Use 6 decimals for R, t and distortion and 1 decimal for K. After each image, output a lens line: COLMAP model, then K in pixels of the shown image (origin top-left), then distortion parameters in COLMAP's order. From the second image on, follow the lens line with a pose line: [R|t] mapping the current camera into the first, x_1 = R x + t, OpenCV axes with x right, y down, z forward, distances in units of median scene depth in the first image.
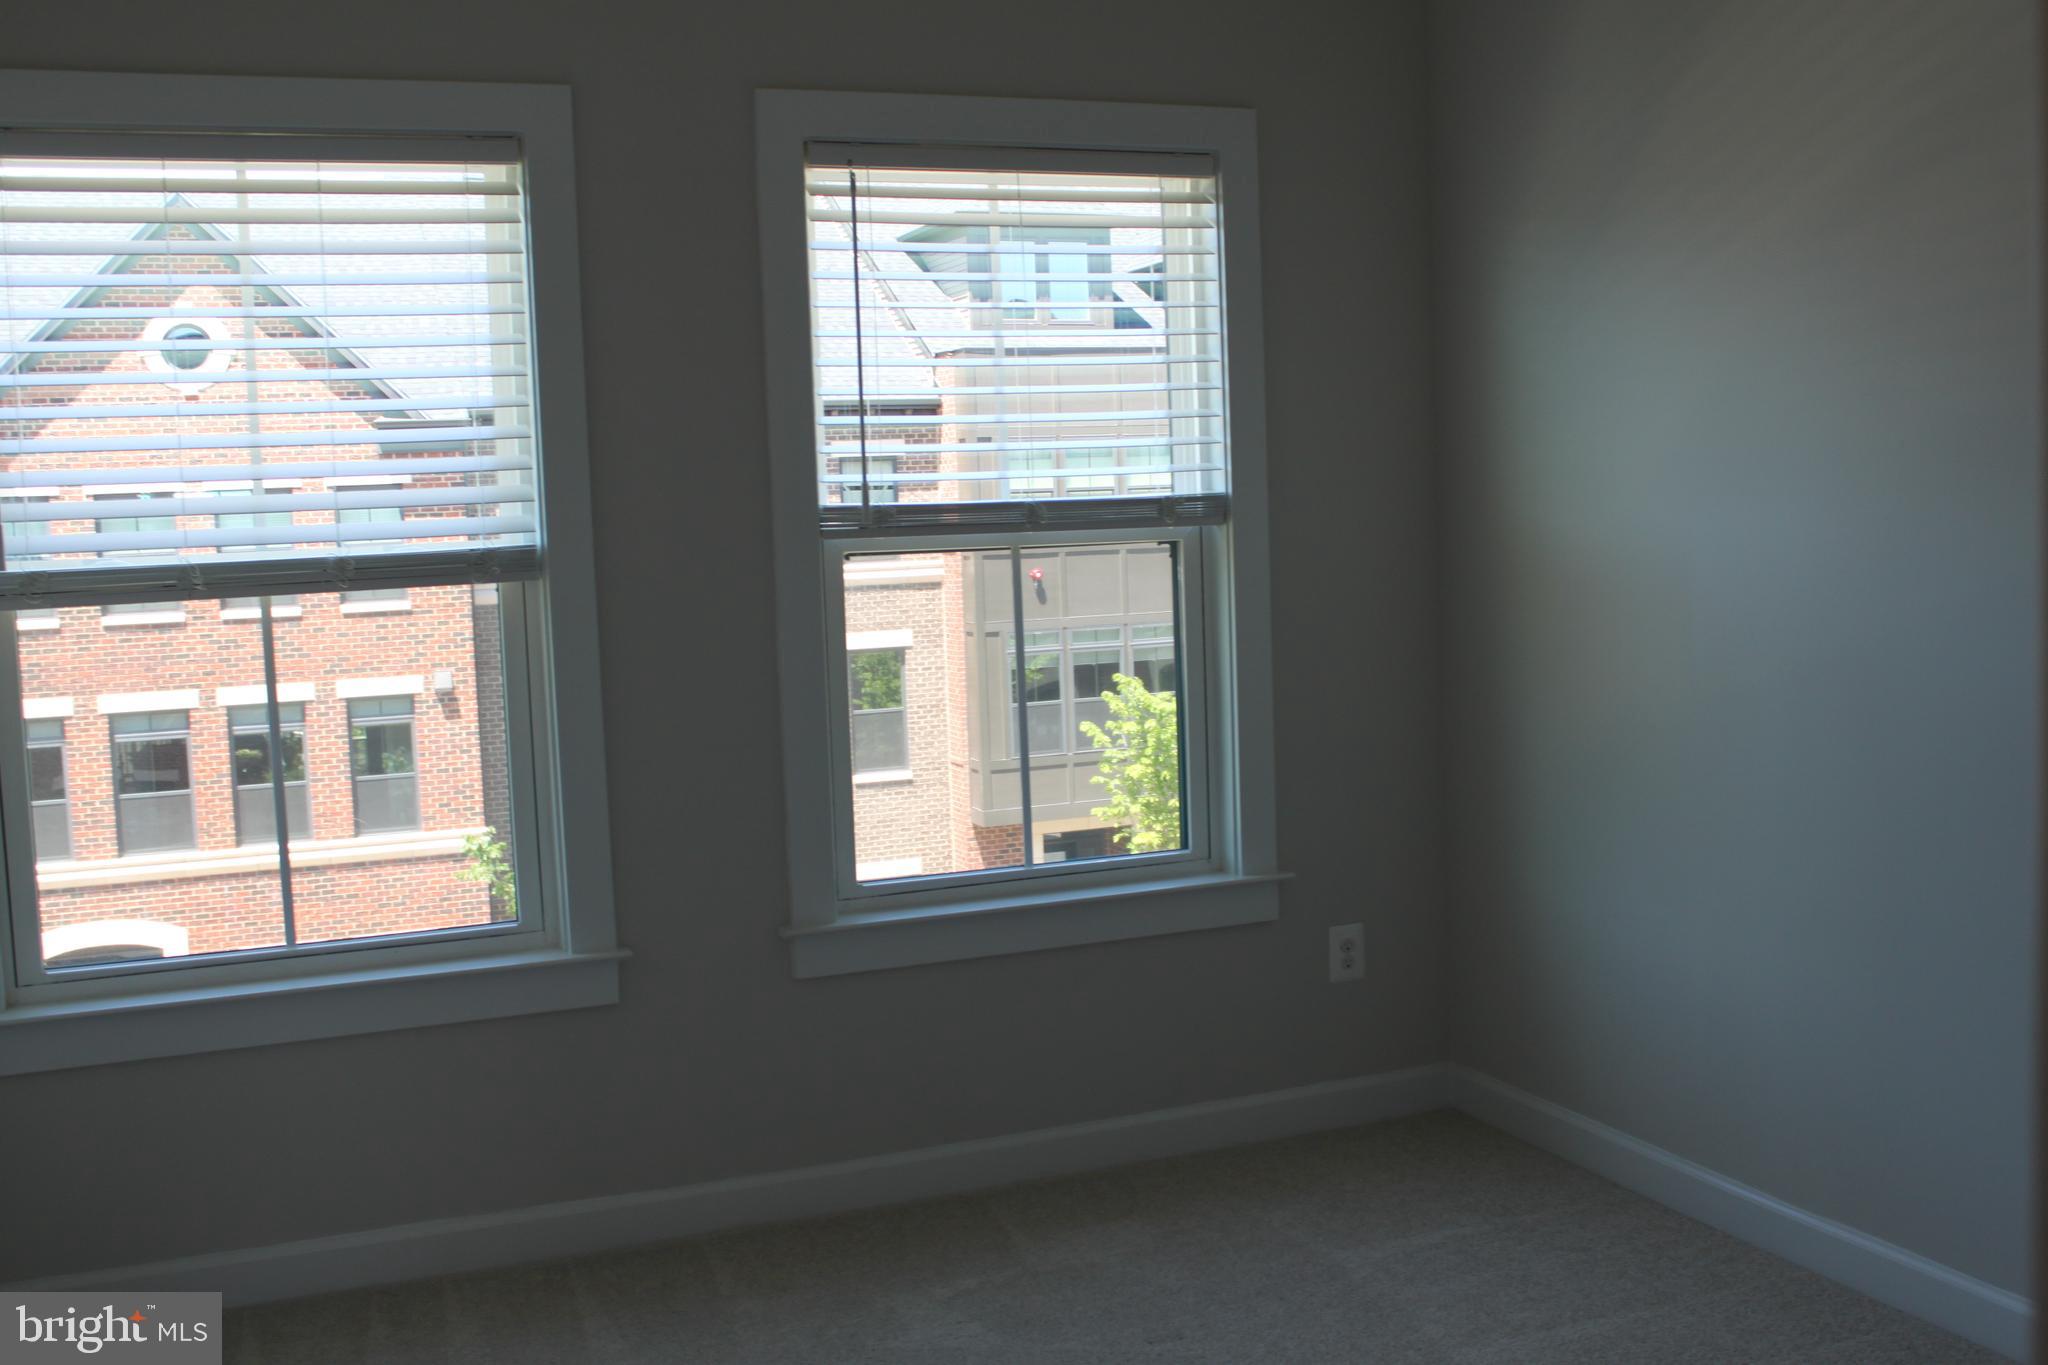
lens RADIAL K [[2054.9, 0, 1024.0], [0, 2054.9, 682.5], [0, 0, 1]] dist [-0.096925, -0.007122]
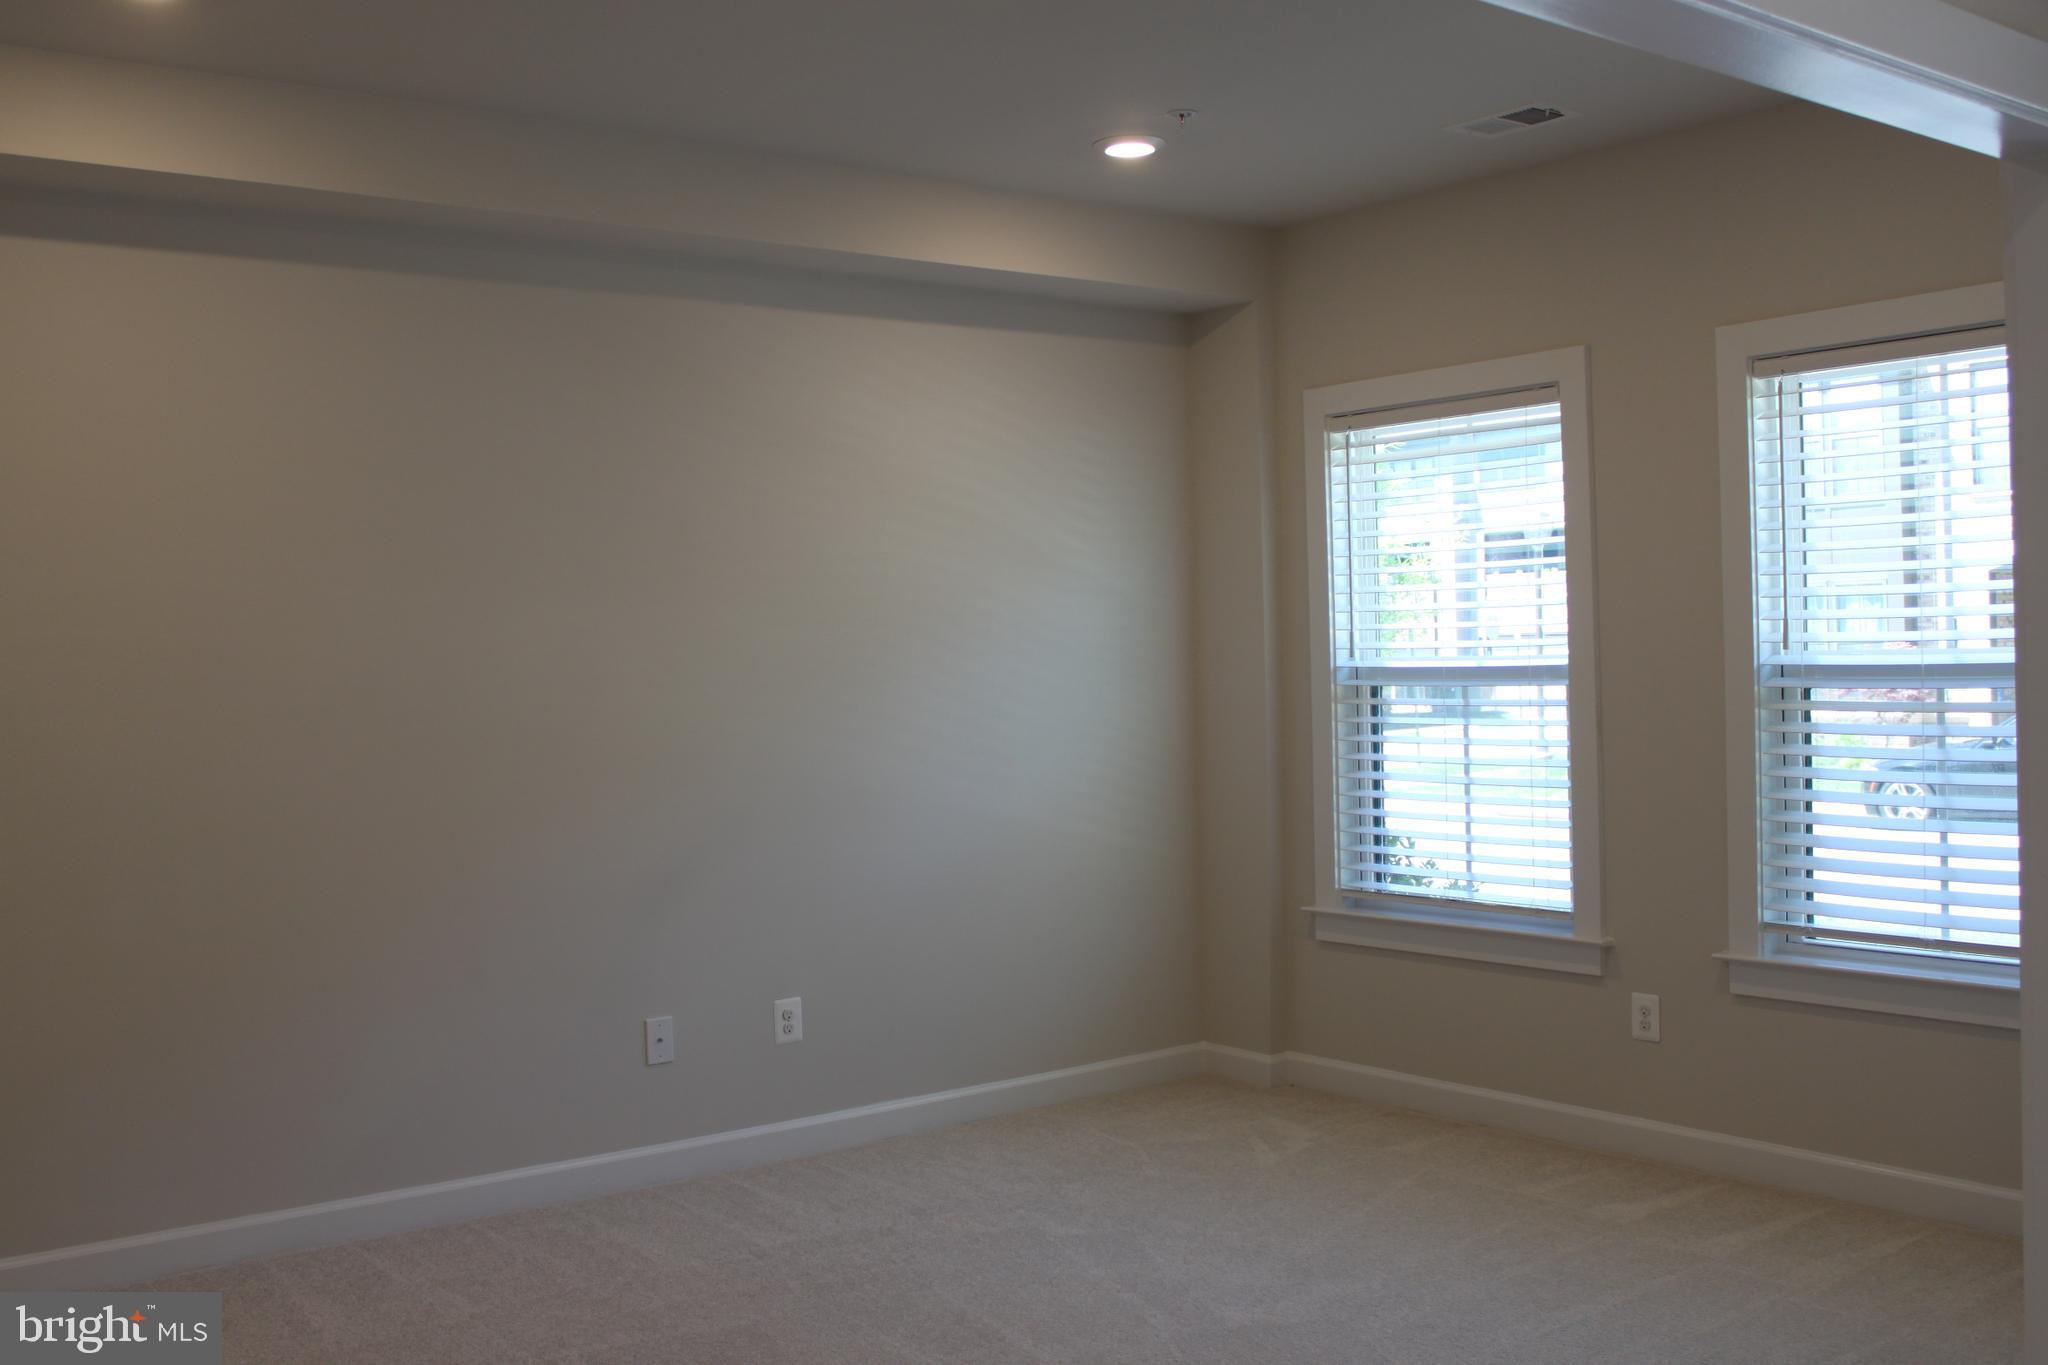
lens RADIAL K [[1982.6, 0, 1024.0], [0, 1982.6, 682.5], [0, 0, 1]] dist [-0.218988, -0.003003]
pose [[0.210955, 0.045877, -0.976419, 1.055100], [-0.086529, 0.995853, 0.028096, -0.058974], [0.973658, 0.078562, 0.214050, 0.335403]]
